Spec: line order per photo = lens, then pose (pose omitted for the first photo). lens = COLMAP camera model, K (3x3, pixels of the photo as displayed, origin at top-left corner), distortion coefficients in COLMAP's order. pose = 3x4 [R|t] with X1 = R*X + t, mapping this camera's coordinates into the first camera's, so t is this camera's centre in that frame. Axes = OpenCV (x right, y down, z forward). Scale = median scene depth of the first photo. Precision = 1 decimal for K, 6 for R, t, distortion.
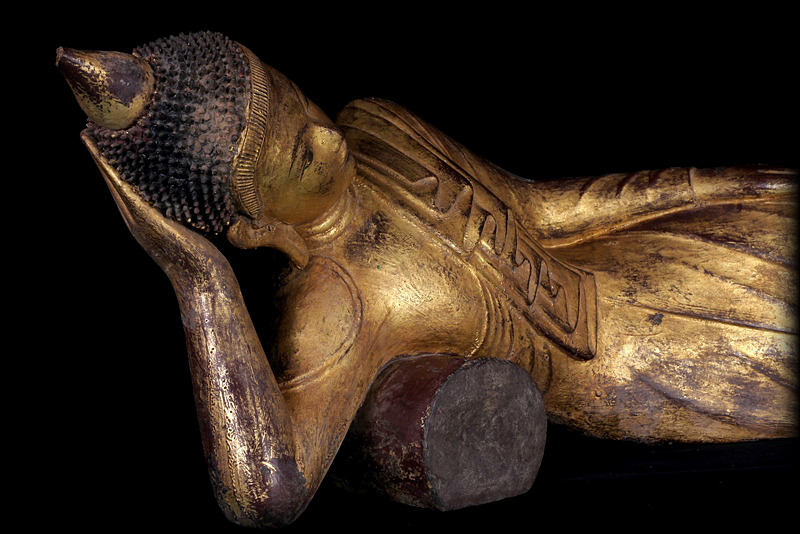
lens RADIAL K [[2095.4, 0, 400.1], [0, 2095.4, 244.6], [0, 0, 1]] dist [-0.078866, -0.500429]
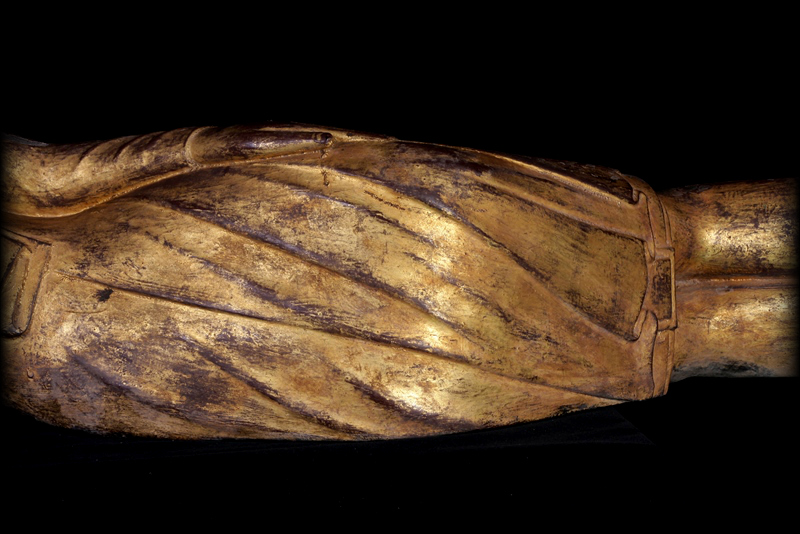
lens RADIAL K [[1946.8, 0, 432.3], [0, 1946.8, 268.9], [0, 0, 1]] dist [-0.091048, -0.703724]
pose [[0.874332, 0.013914, -0.485129, 0.709190], [-0.013799, 0.999898, 0.003809, 0.021196], [0.485132, 0.003364, 0.874434, 0.379243]]
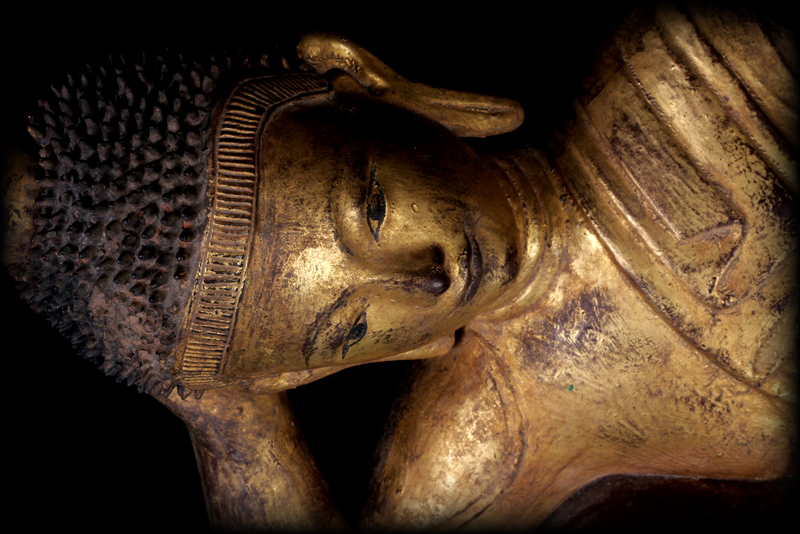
lens RADIAL K [[2008.5, 0, 400.0], [0, 2008.5, 267.0], [0, 0, 1]] dist [-0.118503, -0.154657]
pose [[0.826587, 0.376342, -0.418474, 0.161455], [0.040996, 0.701309, 0.711678, -0.388477], [0.561314, -0.605420, 0.564264, 0.681666]]
